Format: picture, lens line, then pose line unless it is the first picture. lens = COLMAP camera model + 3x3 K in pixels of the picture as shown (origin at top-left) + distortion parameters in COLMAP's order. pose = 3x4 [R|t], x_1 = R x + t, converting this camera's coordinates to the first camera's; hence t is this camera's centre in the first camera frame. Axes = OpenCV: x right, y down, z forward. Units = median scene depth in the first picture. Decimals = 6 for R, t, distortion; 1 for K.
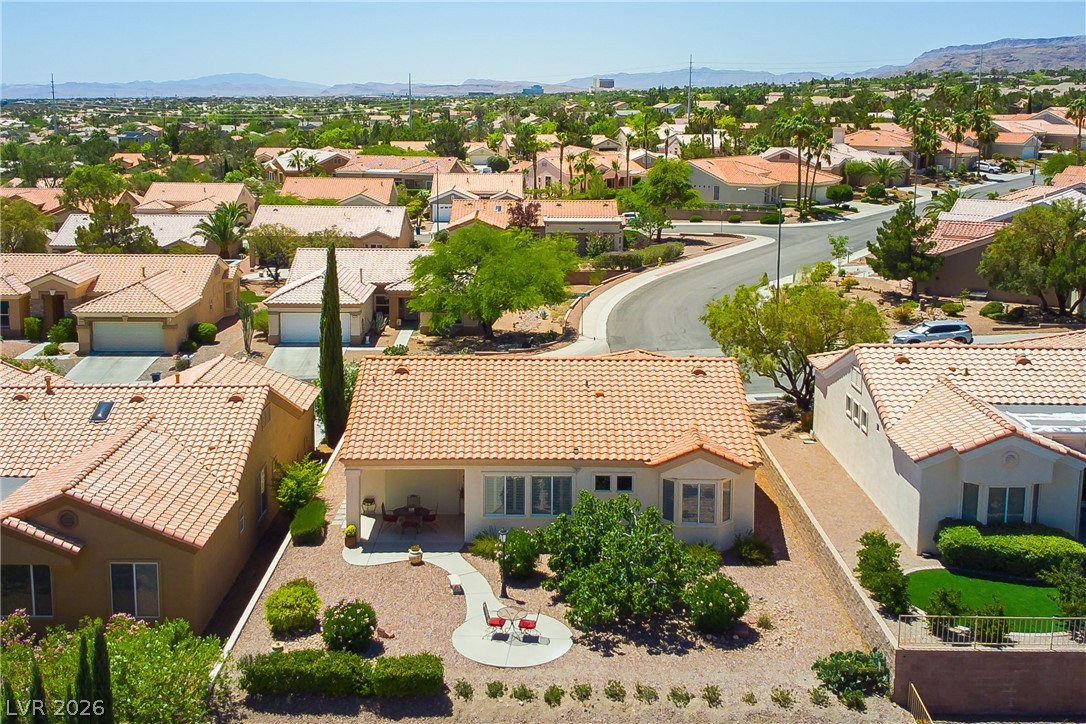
lens RADIAL K [[1126.4, 0, 548.0], [0, 1126.4, 312.2], [0, 0, 1]] dist [0.299569, -0.829007]
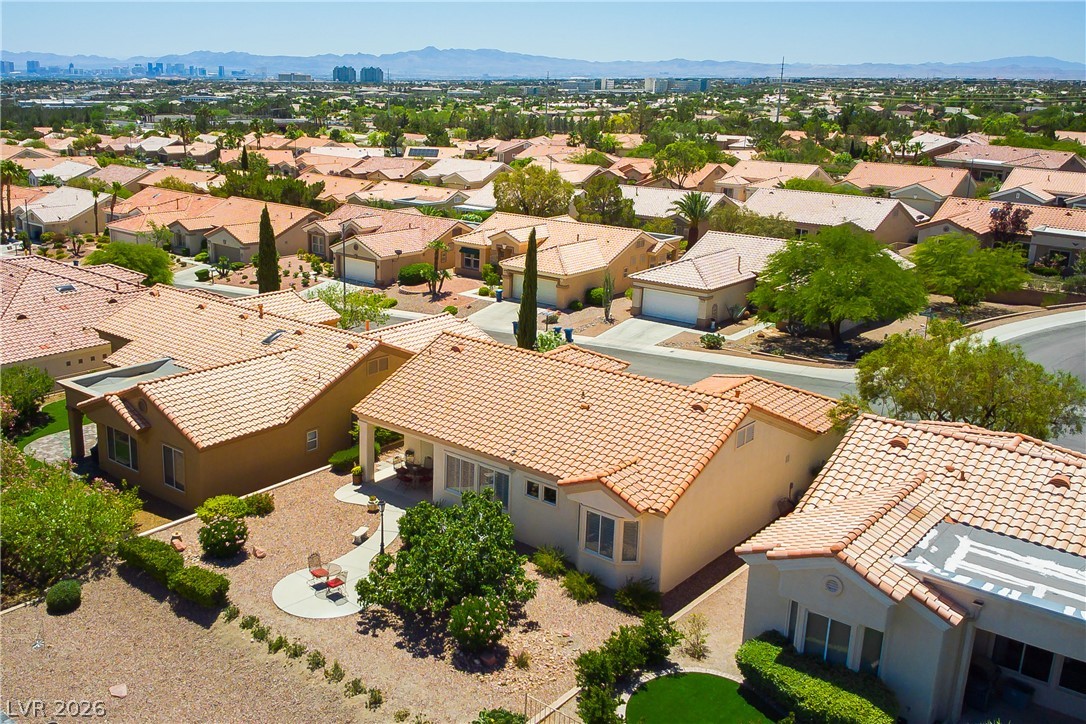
lens RADIAL K [[1036.5, 0, 541.7], [0, 1036.5, 337.3], [0, 0, 1]] dist [0.109303, -0.003592]
pose [[0.767747, 0.173328, -0.616865, 0.628028], [-0.137695, 0.984856, 0.105353, -0.087339], [0.625783, 0.004054, 0.779986, 0.280031]]
